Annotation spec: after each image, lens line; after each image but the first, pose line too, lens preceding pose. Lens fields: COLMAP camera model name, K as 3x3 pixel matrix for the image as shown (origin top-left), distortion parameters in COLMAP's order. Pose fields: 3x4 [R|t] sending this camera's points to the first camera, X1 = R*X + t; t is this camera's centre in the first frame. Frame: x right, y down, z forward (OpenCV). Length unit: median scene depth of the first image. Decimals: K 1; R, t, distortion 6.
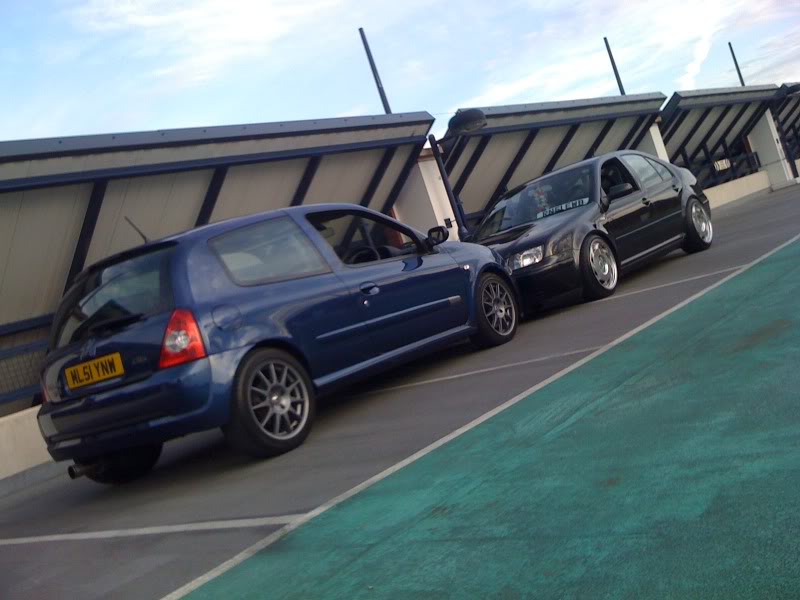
lens RADIAL K [[850.6, 0, 401.1], [0, 850.6, 279.7], [0, 0, 1]] dist [-0.360723, 0.000293]
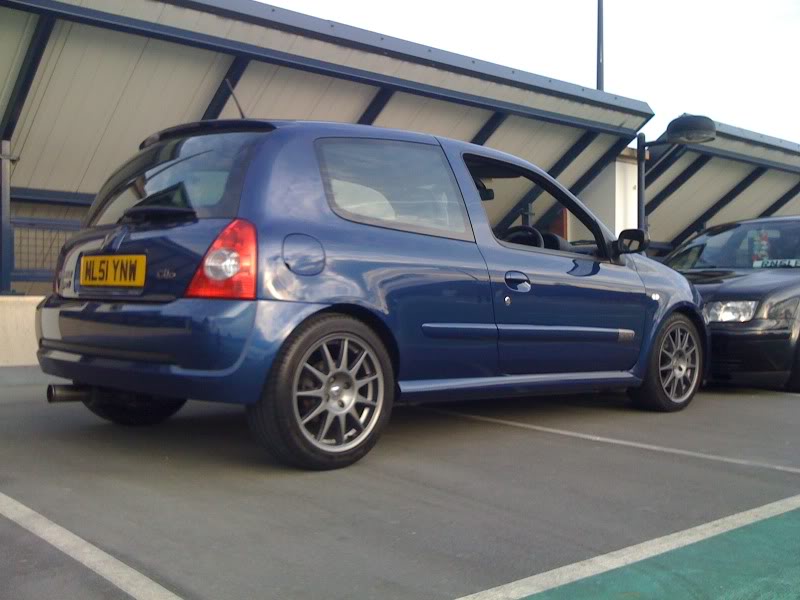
lens RADIAL K [[859.3, 0, 400.5], [0, 859.3, 250.1], [0, 0, 1]] dist [0.082449, 0.011601]
pose [[0.936635, 0.305325, -0.171729, -0.010599], [-0.308645, 0.951146, 0.007695, 0.008546], [0.165689, 0.045795, 0.985114, 0.221221]]
